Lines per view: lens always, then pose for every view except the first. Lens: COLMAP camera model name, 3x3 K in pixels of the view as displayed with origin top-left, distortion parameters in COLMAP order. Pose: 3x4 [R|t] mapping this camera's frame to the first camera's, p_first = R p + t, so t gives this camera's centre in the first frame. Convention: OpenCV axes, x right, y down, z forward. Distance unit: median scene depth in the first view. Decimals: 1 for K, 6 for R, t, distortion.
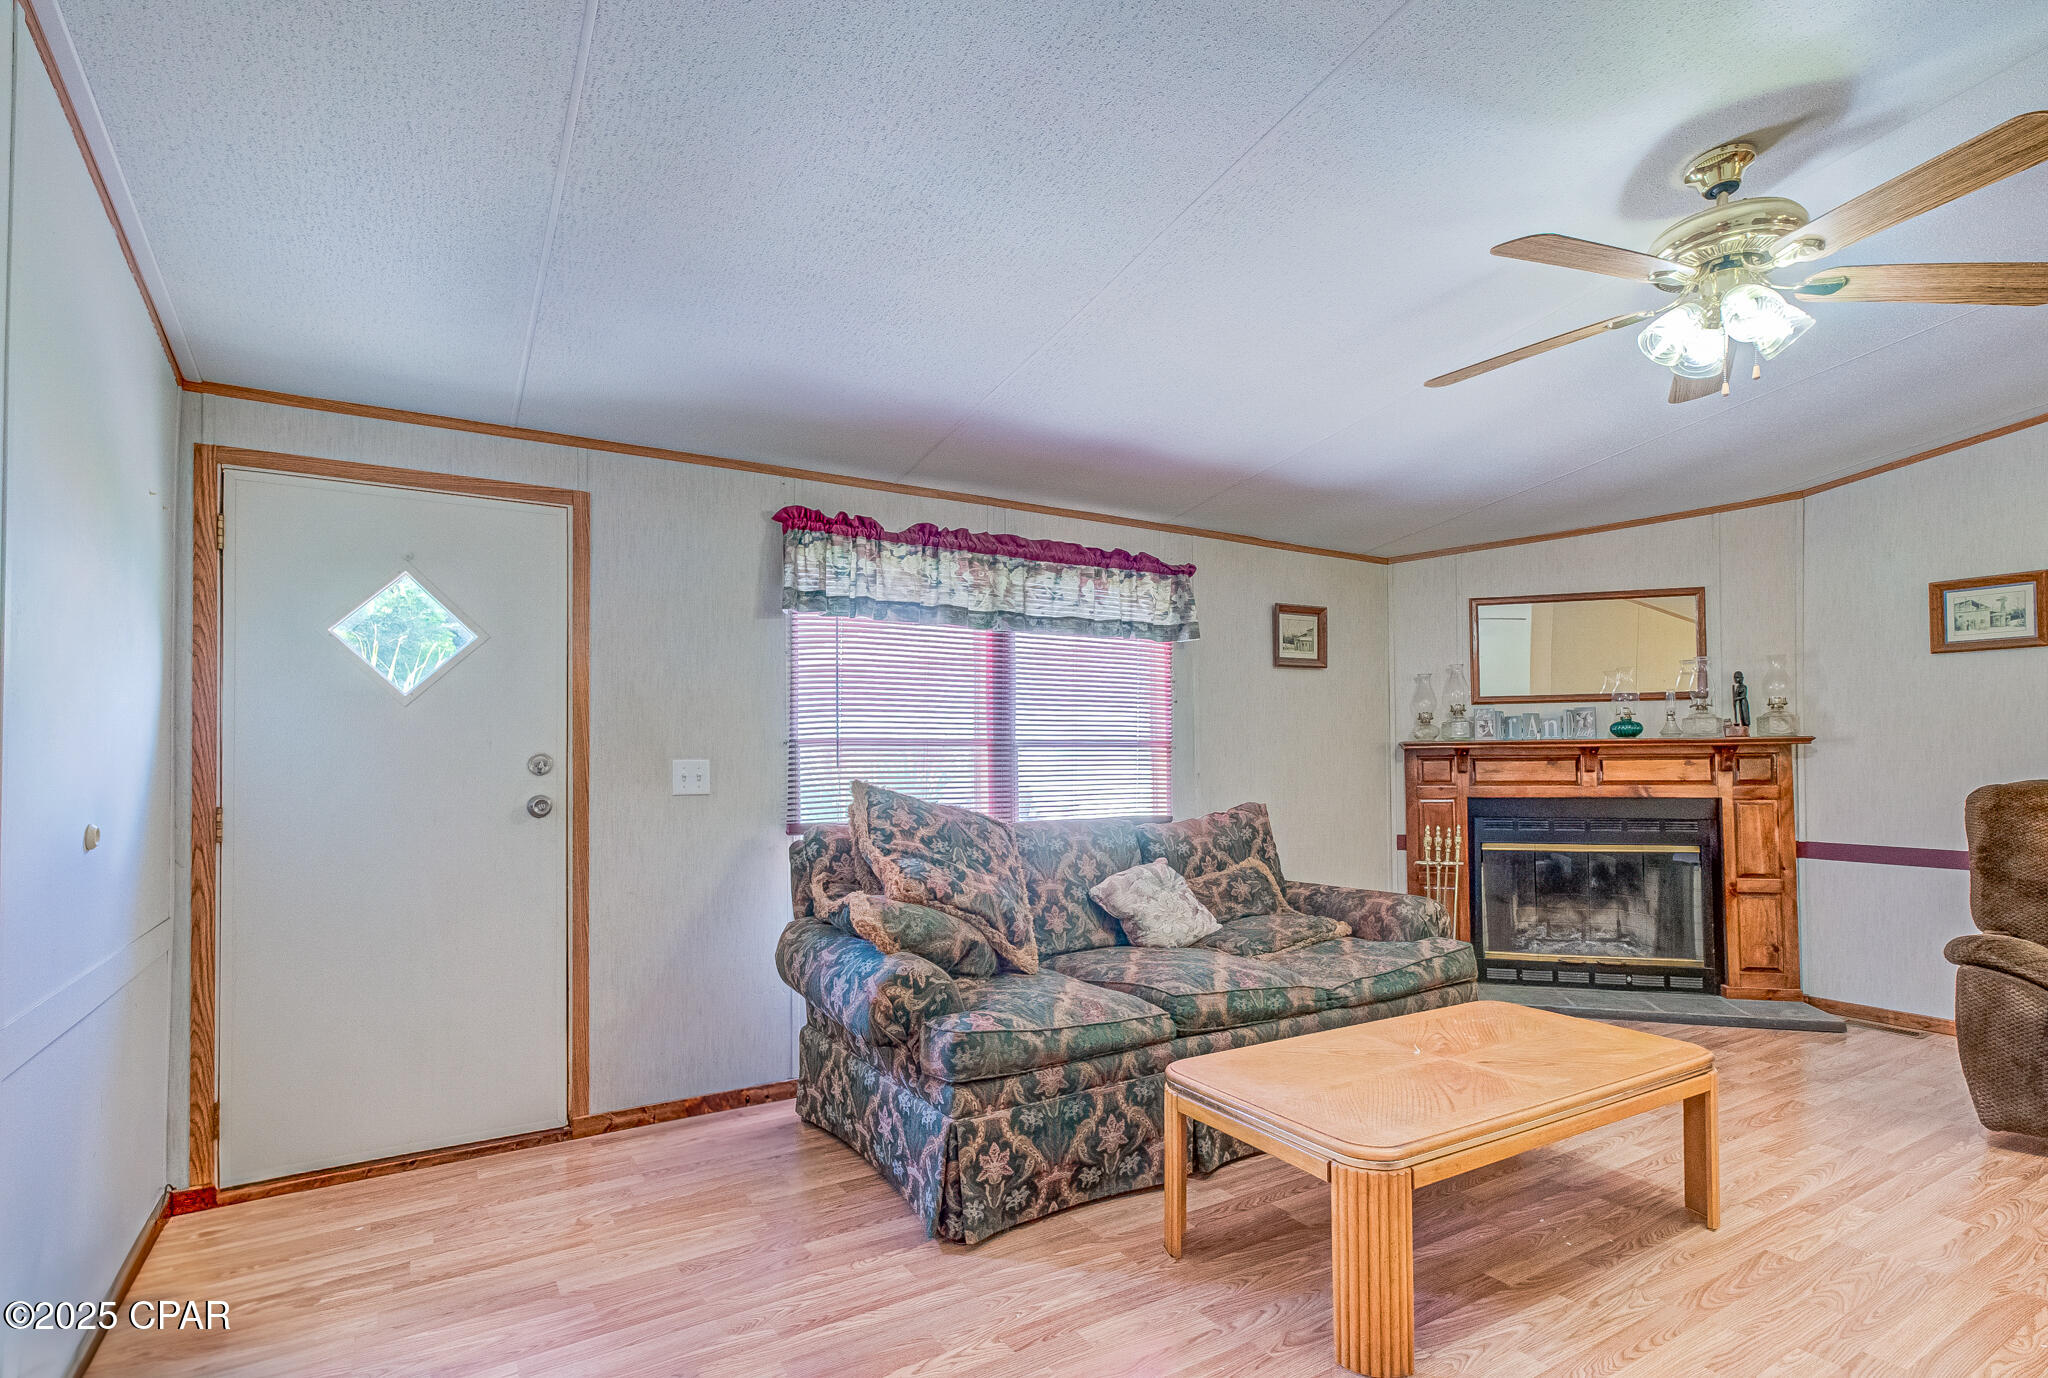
lens RADIAL K [[1003.3, 0, 1012.3], [0, 1003.3, 733.9], [0, 0, 1]] dist [0.004593, -0.000337]
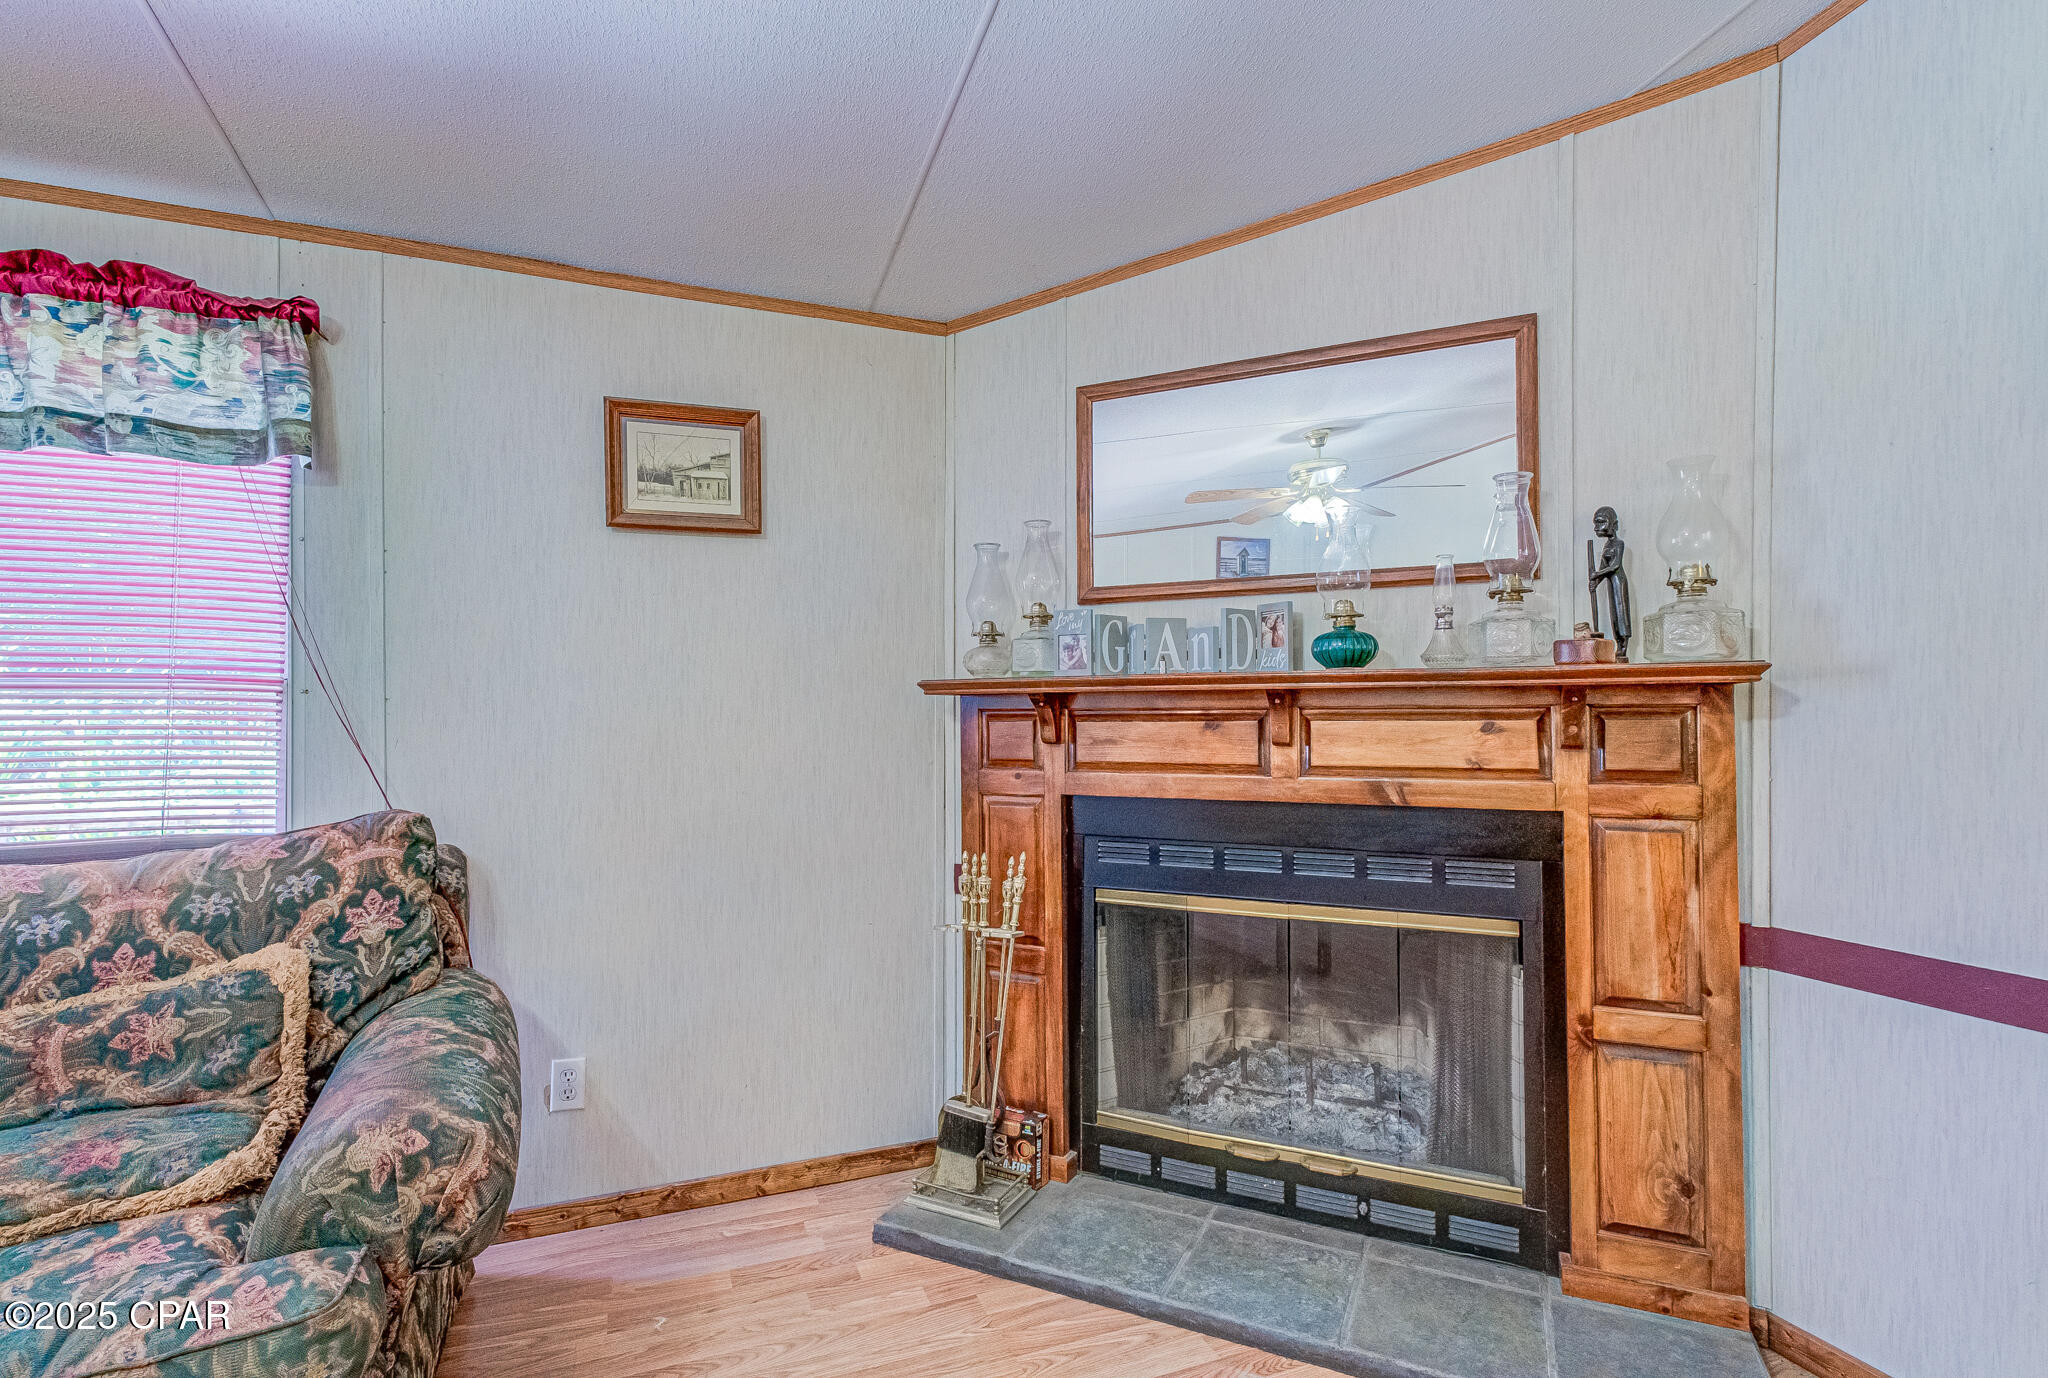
lens RADIAL K [[1003.3, 0, 1048.6], [0, 1003.3, 699.7], [0, 0, 1]] dist [0.004593, -0.000337]
pose [[0.987373, 0.001325, -0.158407, 0.554610], [0.001186, 0.999875, 0.015757, 0.009910], [0.158408, -0.015746, 0.987248, 0.547511]]
